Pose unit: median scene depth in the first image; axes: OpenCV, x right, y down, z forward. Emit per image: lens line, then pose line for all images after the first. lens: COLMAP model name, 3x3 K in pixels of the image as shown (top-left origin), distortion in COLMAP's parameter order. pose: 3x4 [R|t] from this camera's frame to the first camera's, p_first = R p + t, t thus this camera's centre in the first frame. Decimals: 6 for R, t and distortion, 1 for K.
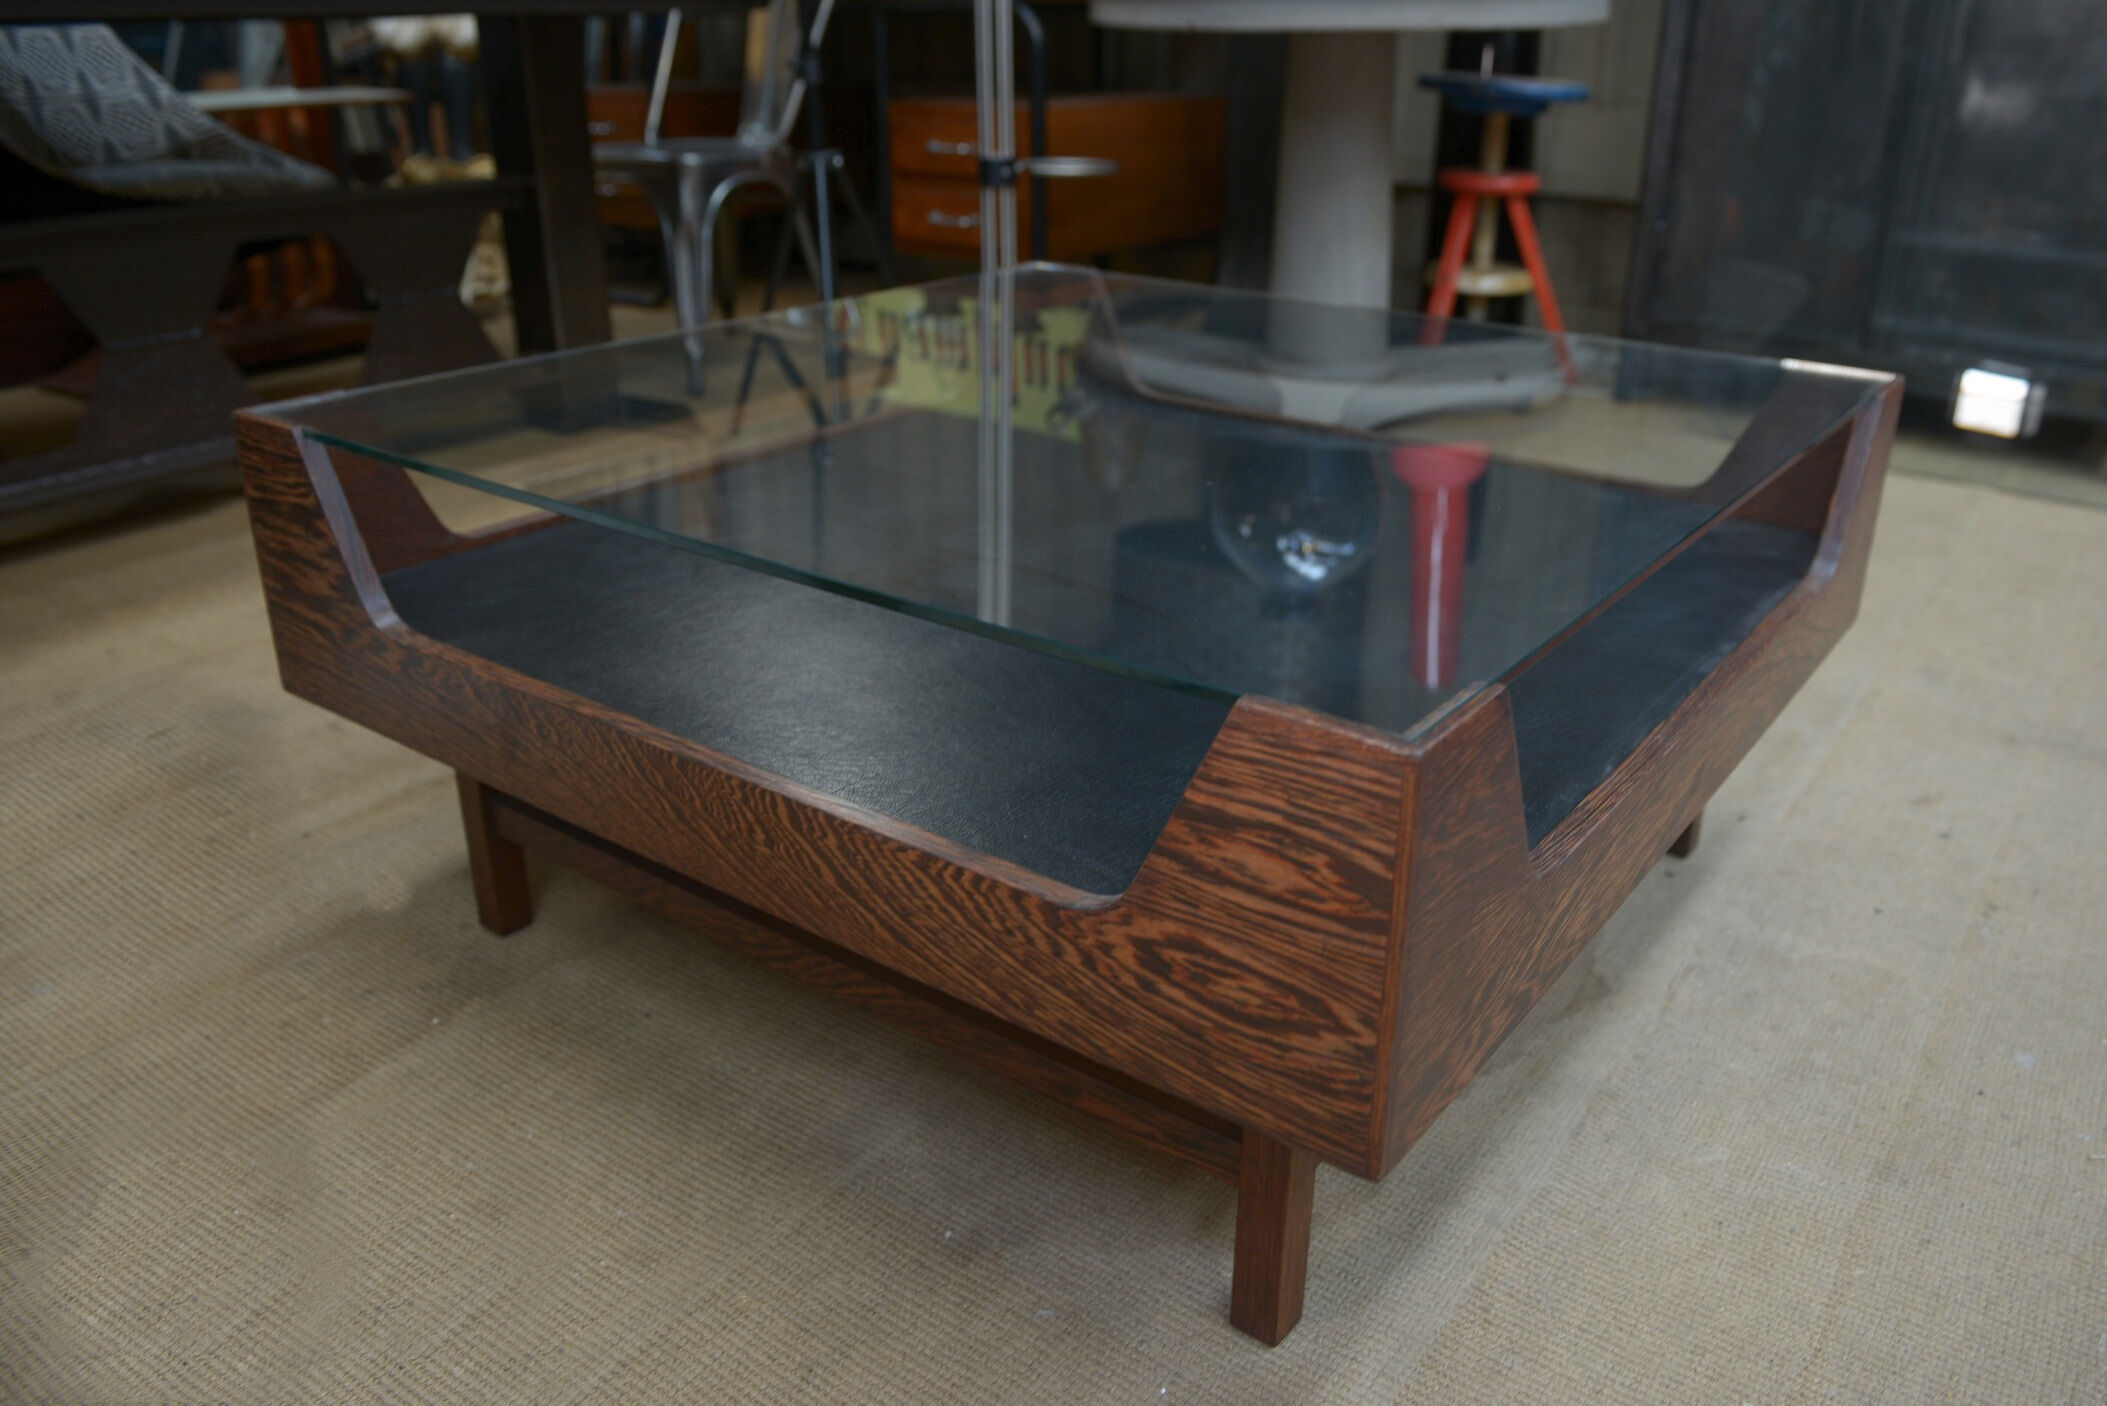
lens RADIAL K [[1622.3, 0, 1106.3], [0, 1622.3, 672.8], [0, 0, 1]] dist [-0.044411, -0.003244]
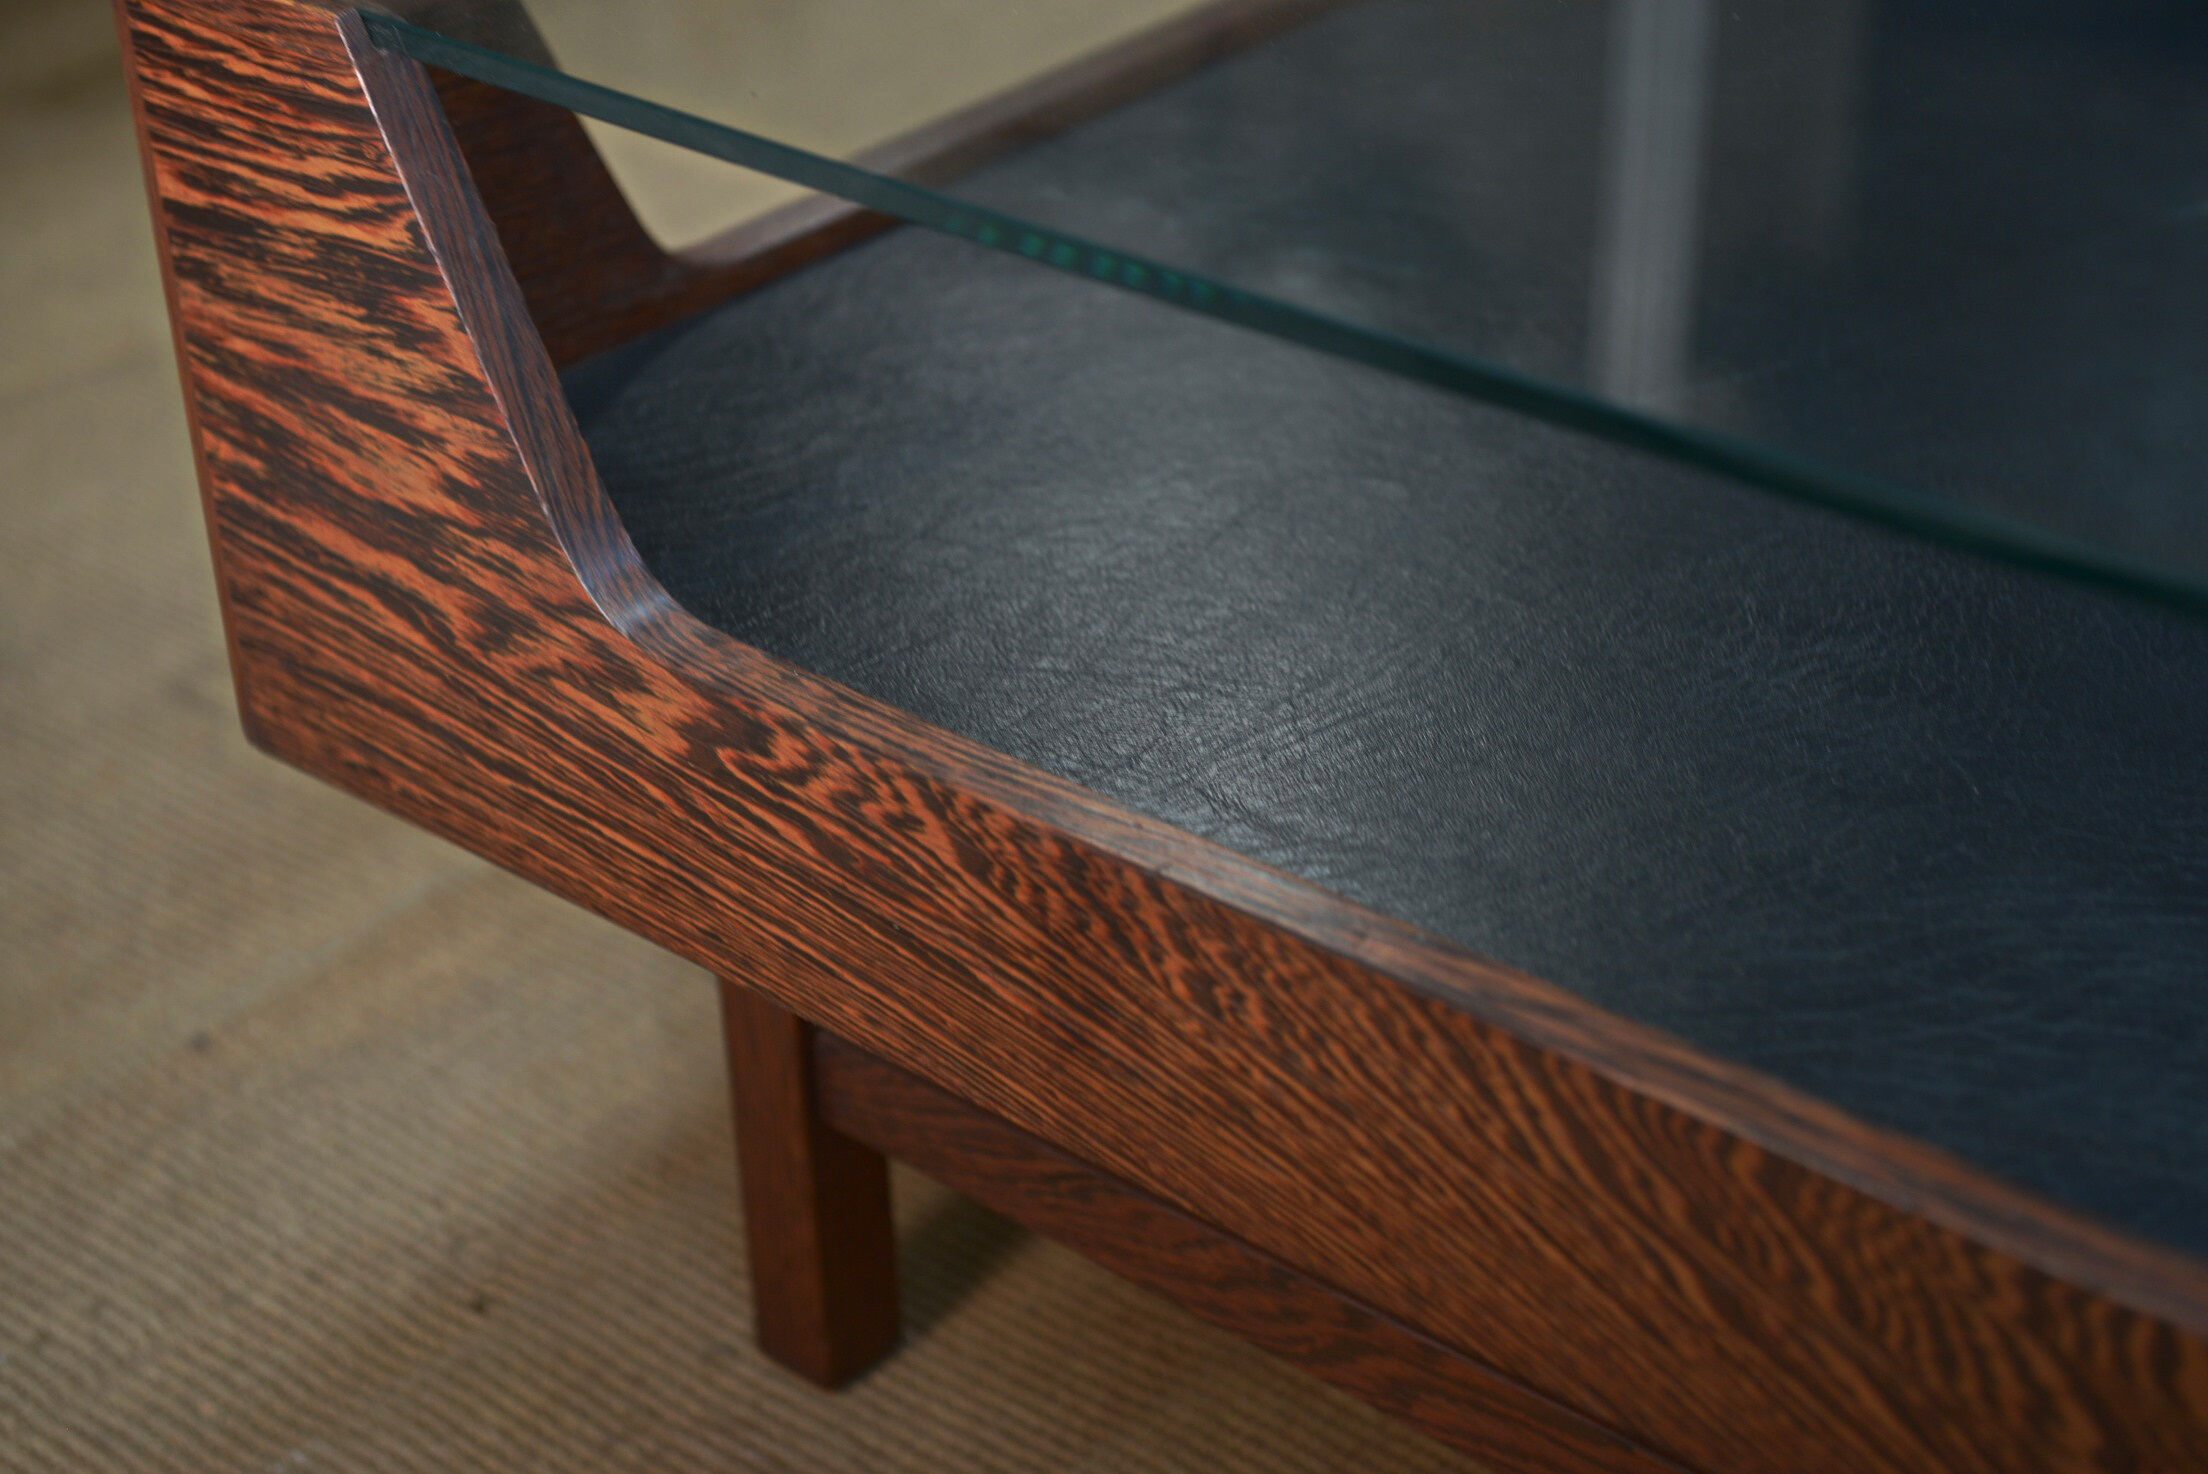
lens RADIAL K [[3790.8, 0, 1104.0], [0, 3790.8, 737.0], [0, 0, 1]] dist [0.117317, 0.163804]
pose [[0.994374, 0.004516, -0.105831, -0.332831], [0.009496, 0.991269, 0.131516, -0.133397], [0.105501, -0.131781, 0.985649, 0.284991]]
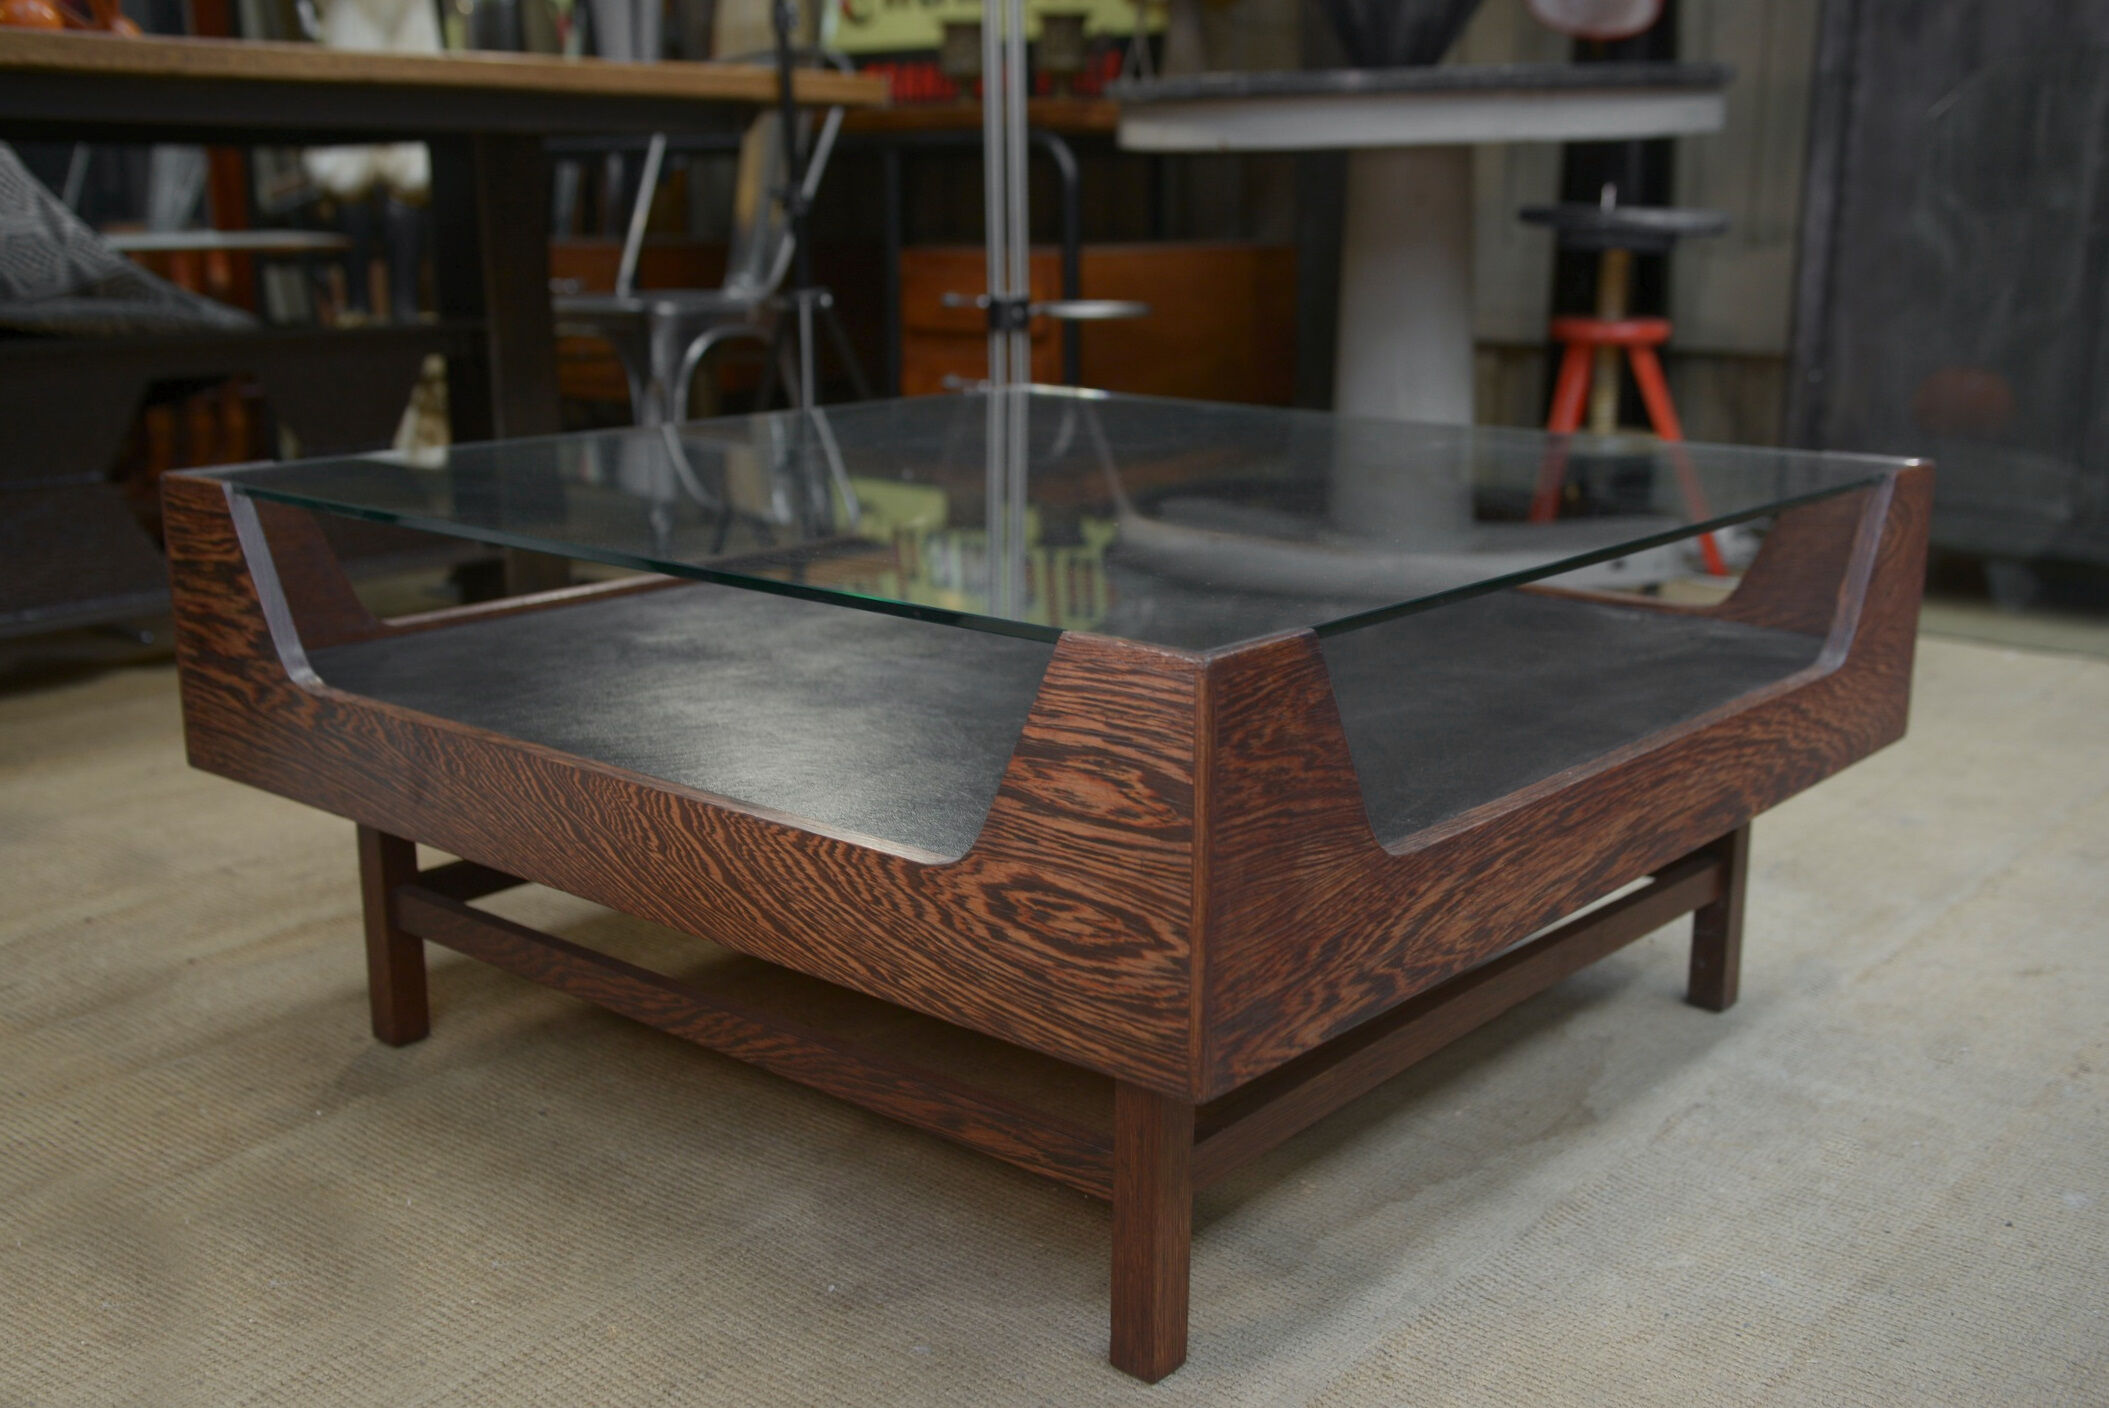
lens RADIAL K [[2179.2, 0, 1054.5], [0, 2179.2, 704.0], [0, 0, 1]] dist [0.030807, -0.001217]
pose [[0.996860, 0.007573, -0.078825, 0.150493], [-0.019735, 0.987768, -0.154678, 0.230010], [0.076689, 0.155748, 0.984815, -0.361003]]
